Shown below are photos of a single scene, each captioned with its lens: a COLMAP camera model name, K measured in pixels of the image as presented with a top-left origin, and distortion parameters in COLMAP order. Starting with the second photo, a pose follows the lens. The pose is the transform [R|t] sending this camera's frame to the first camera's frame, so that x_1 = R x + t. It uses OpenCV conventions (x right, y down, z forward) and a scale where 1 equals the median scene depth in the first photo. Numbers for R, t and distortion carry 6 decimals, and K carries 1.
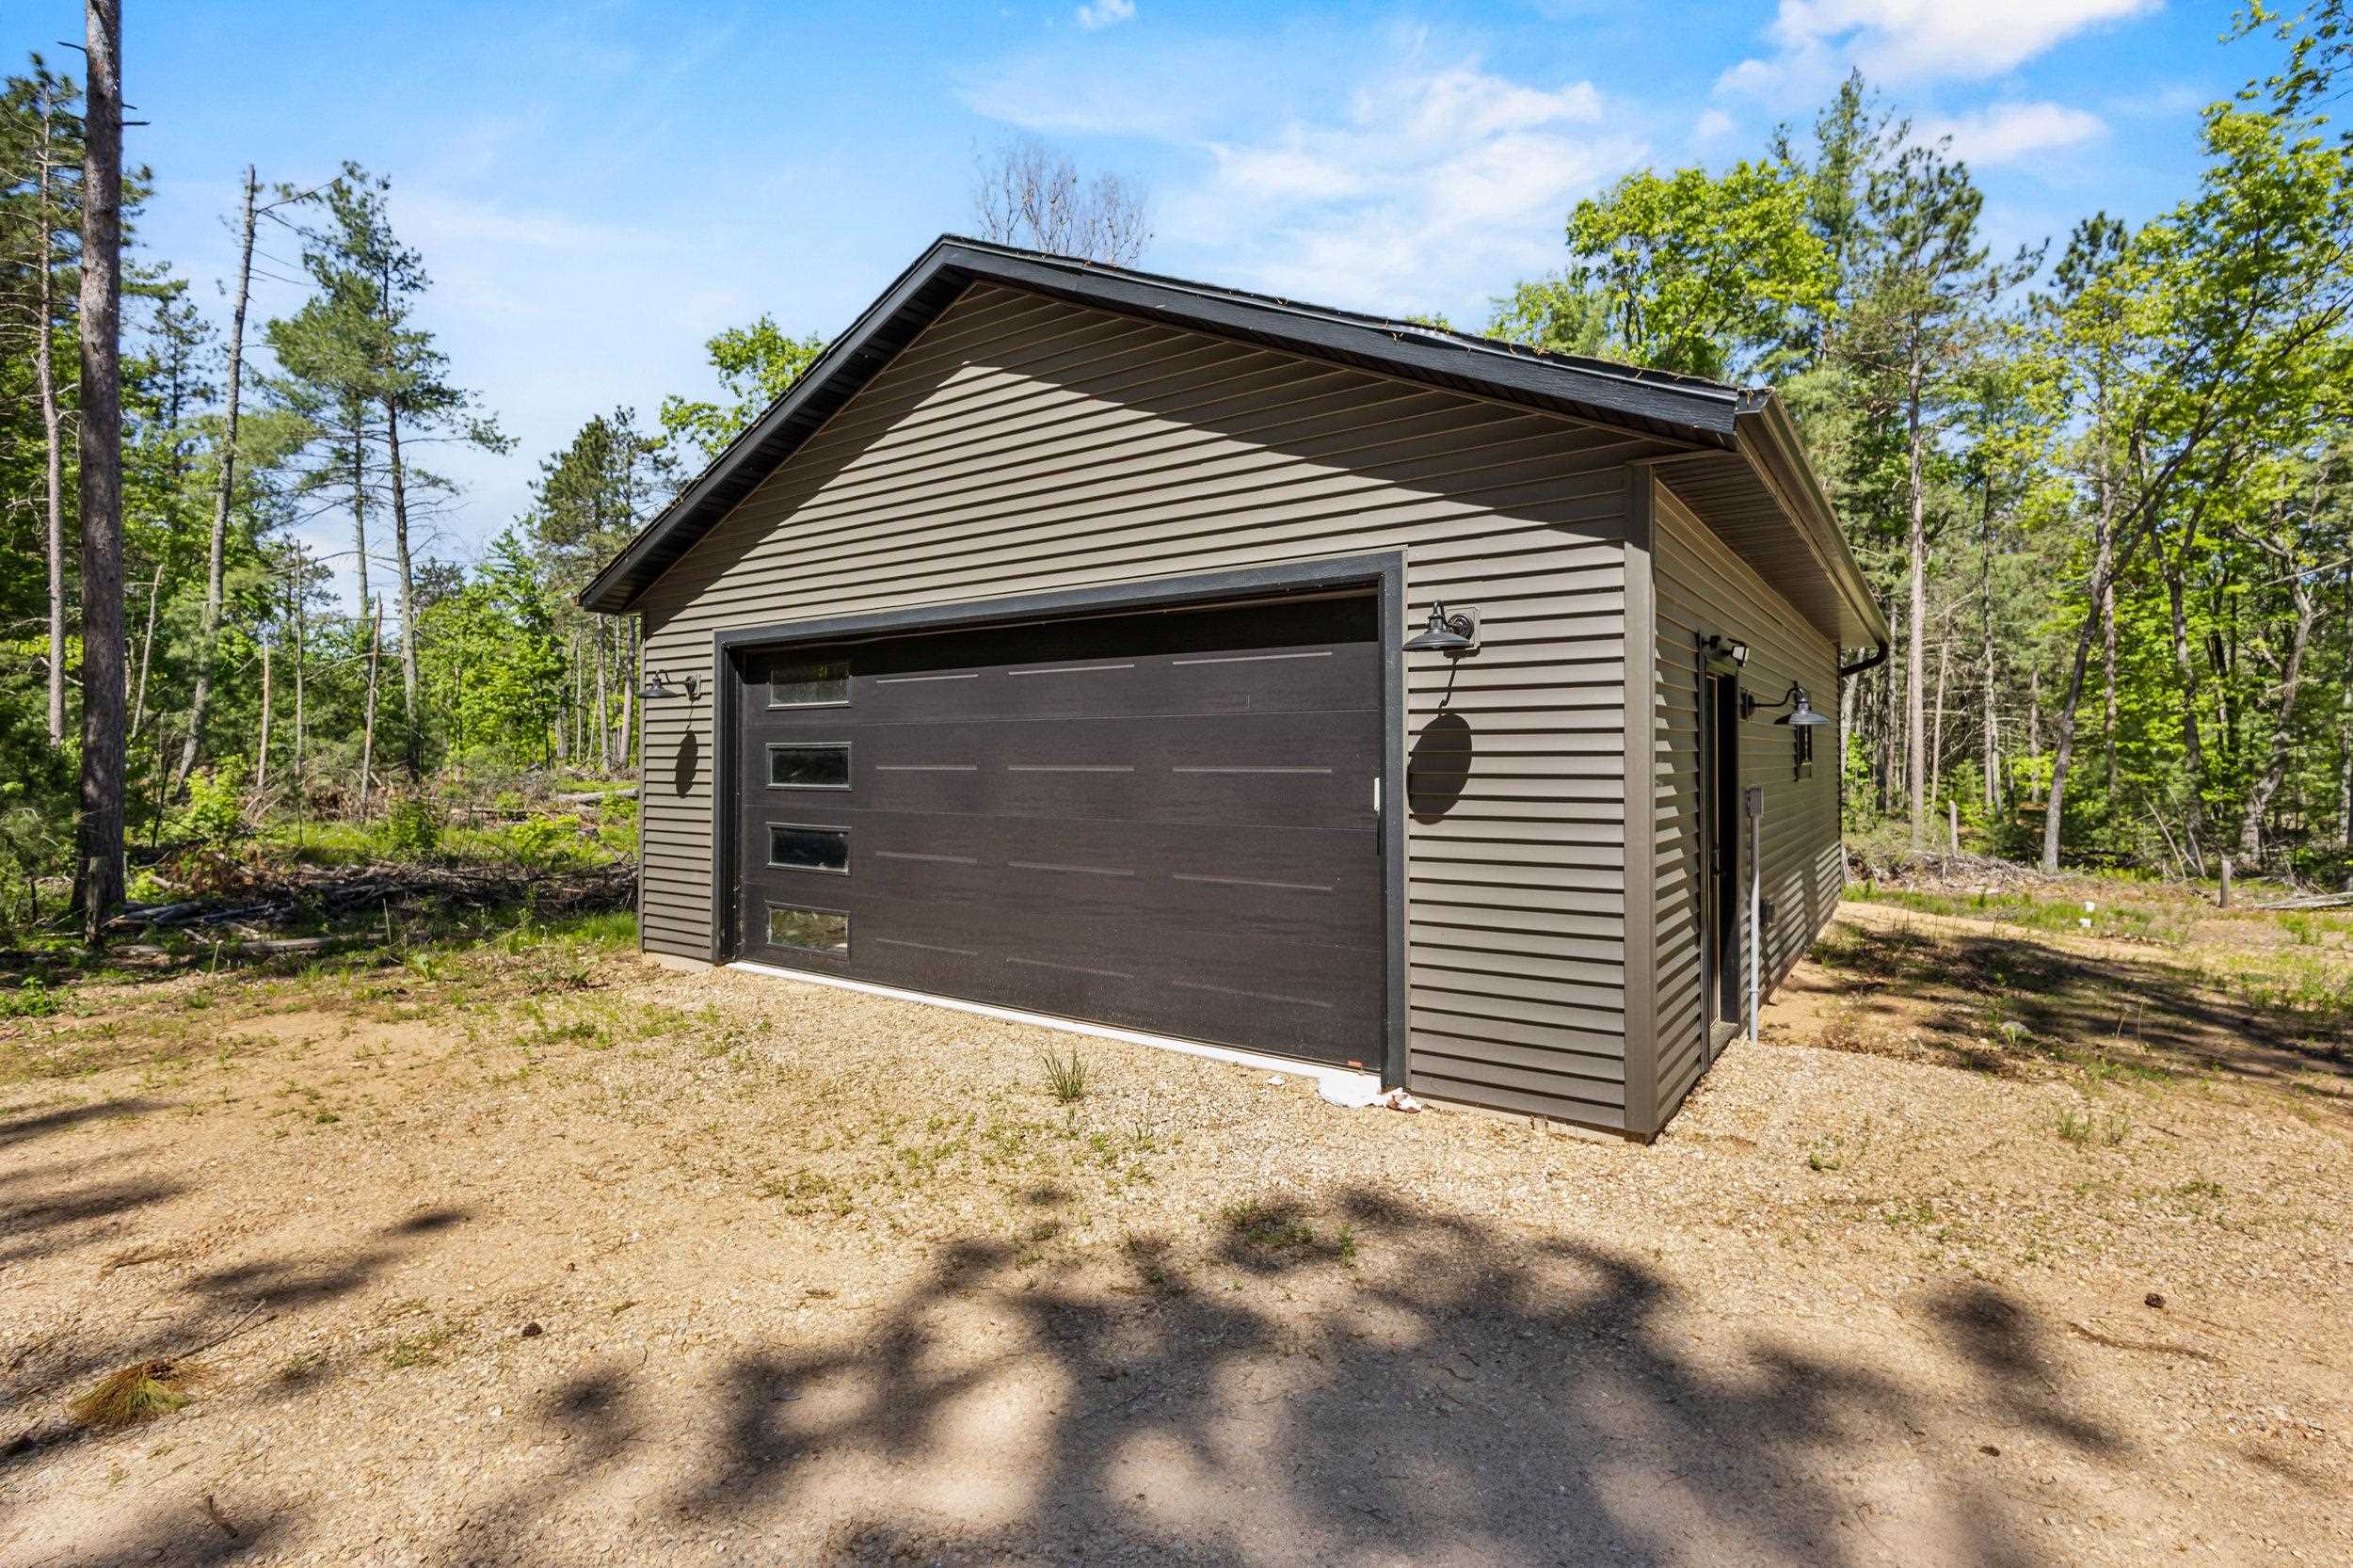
lens RADIAL K [[1105.7, 0, 1166.0], [0, 1105.7, 758.2], [0, 0, 1]] dist [0.002593, -0.000806]
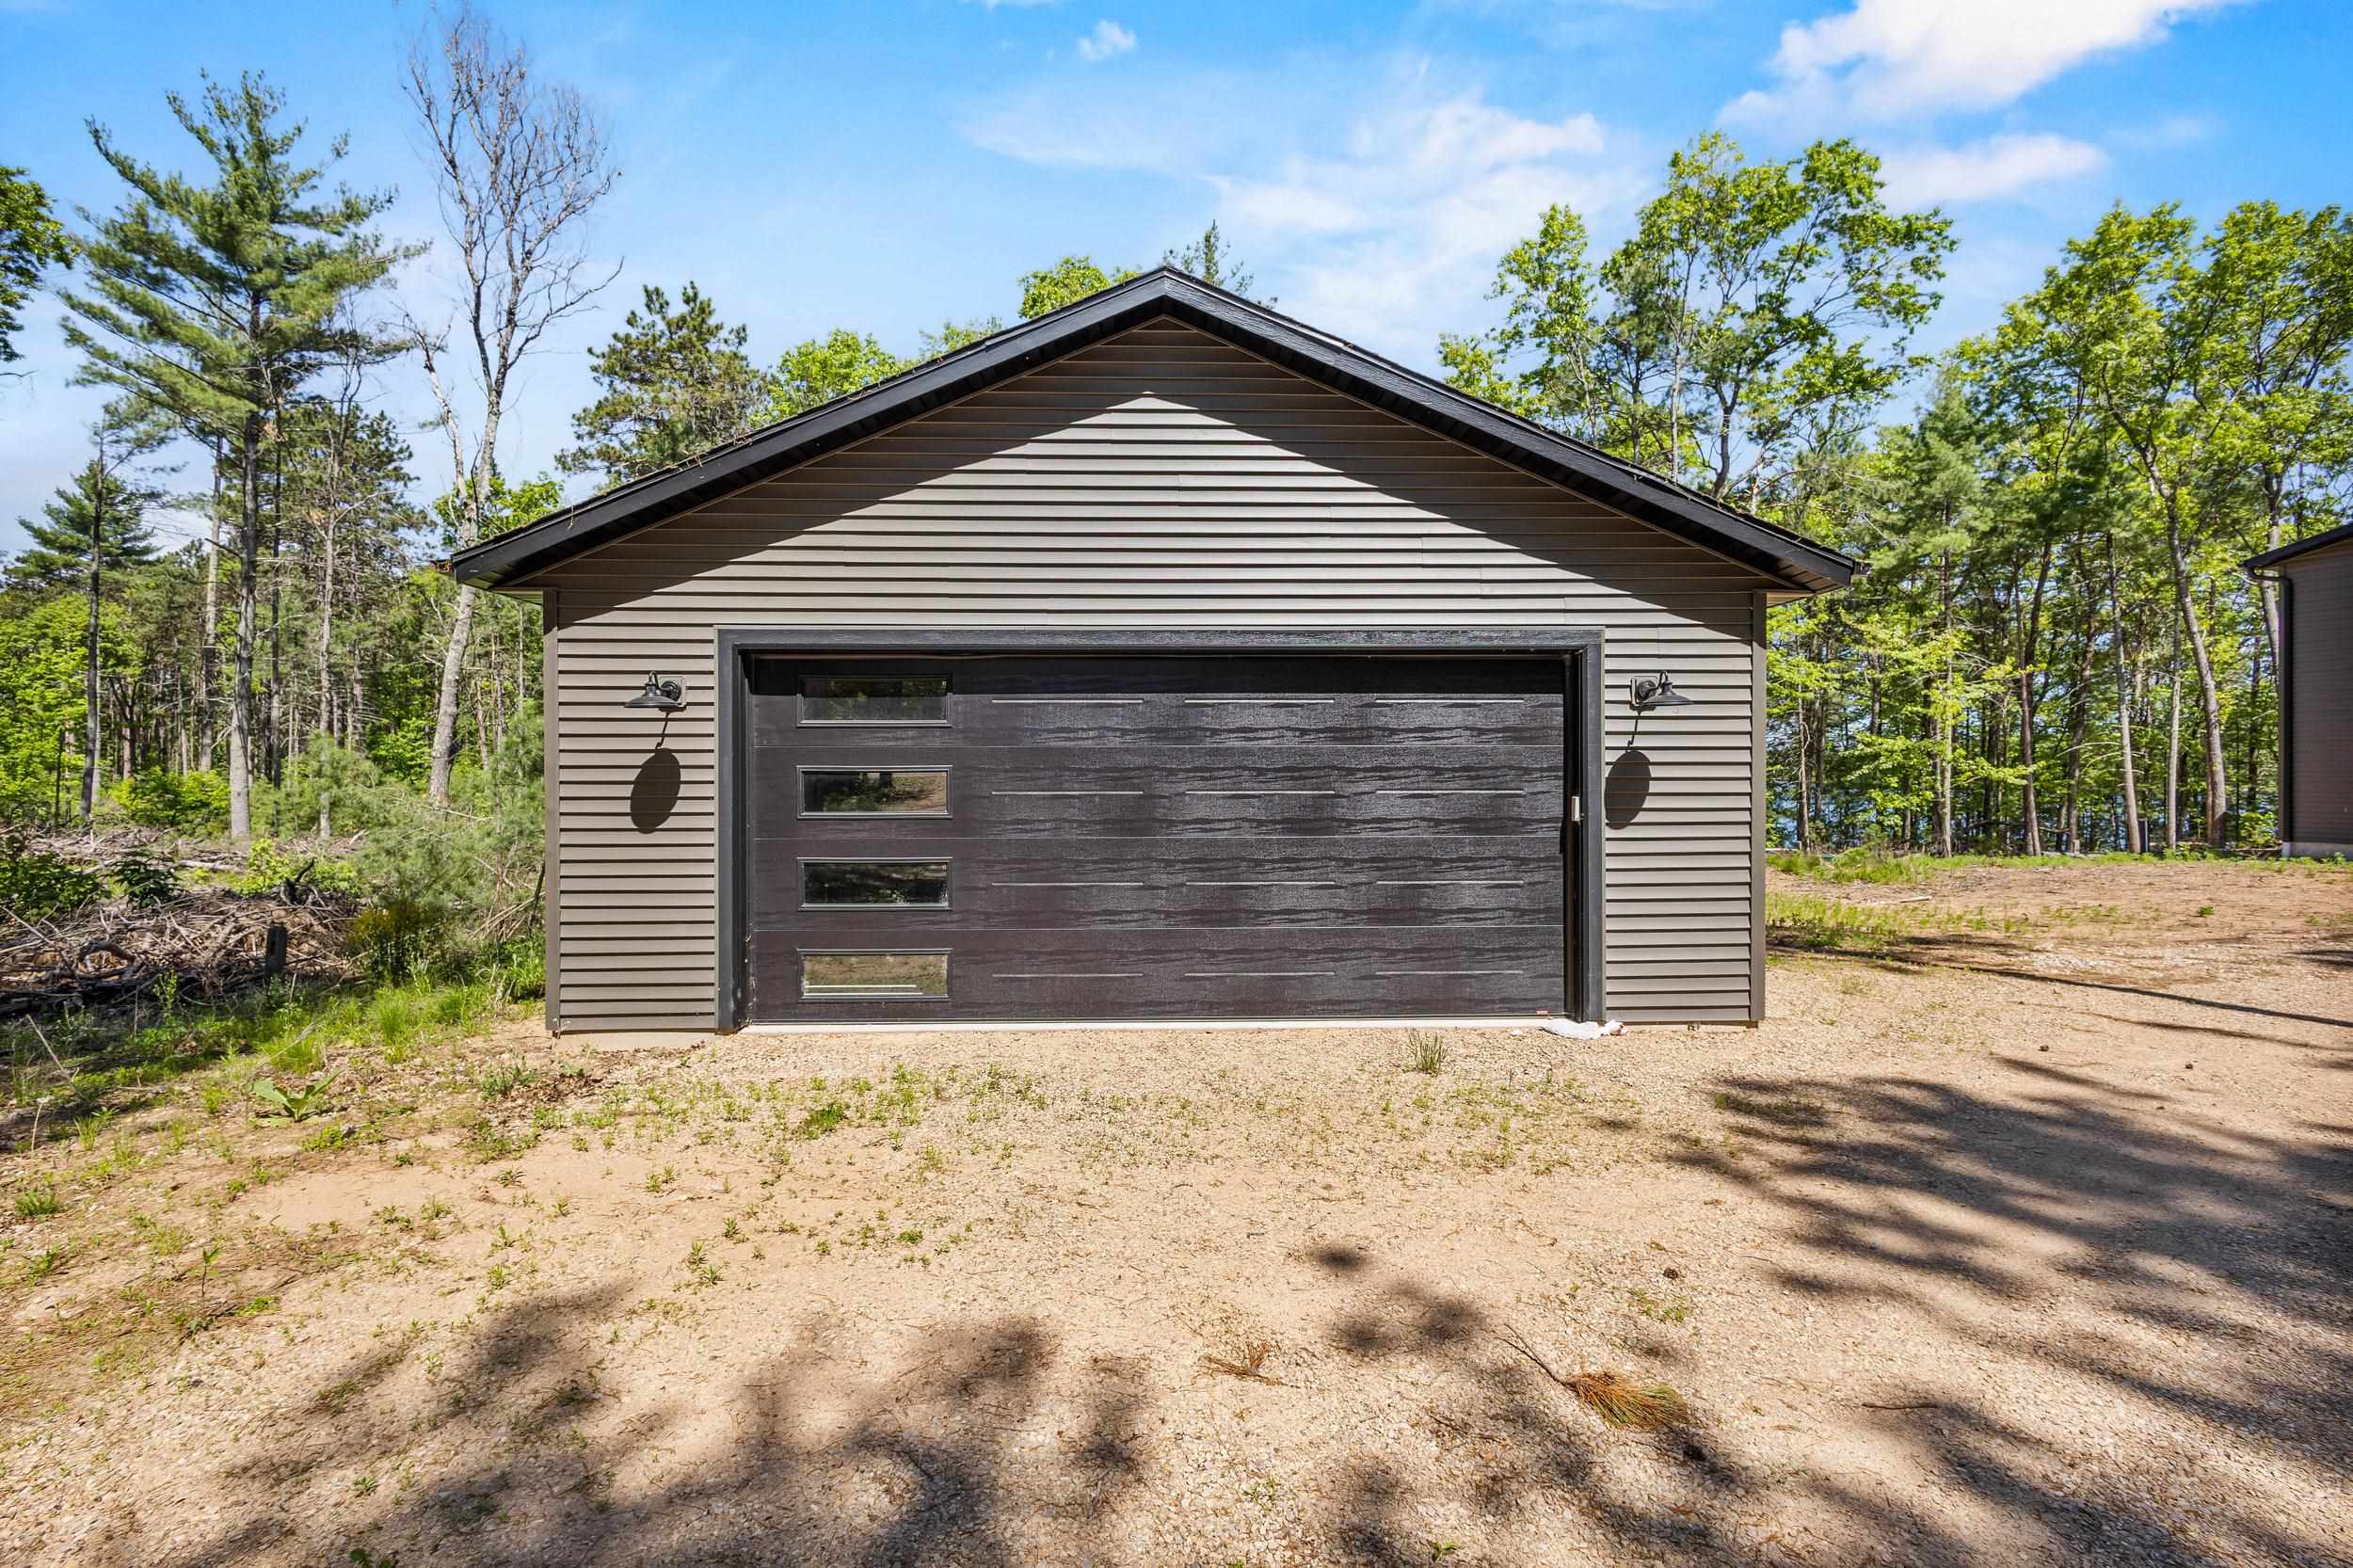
lens RADIAL K [[1090.9, 0, 1183.1], [0, 1090.9, 790.6], [0, 0, 1]] dist [0.003774, -0.000934]
pose [[0.795034, -0.009698, 0.606487, -1.056910], [0.001055, 0.999893, 0.014606, -0.010060], [-0.606564, -0.010973, 0.794959, 0.246816]]
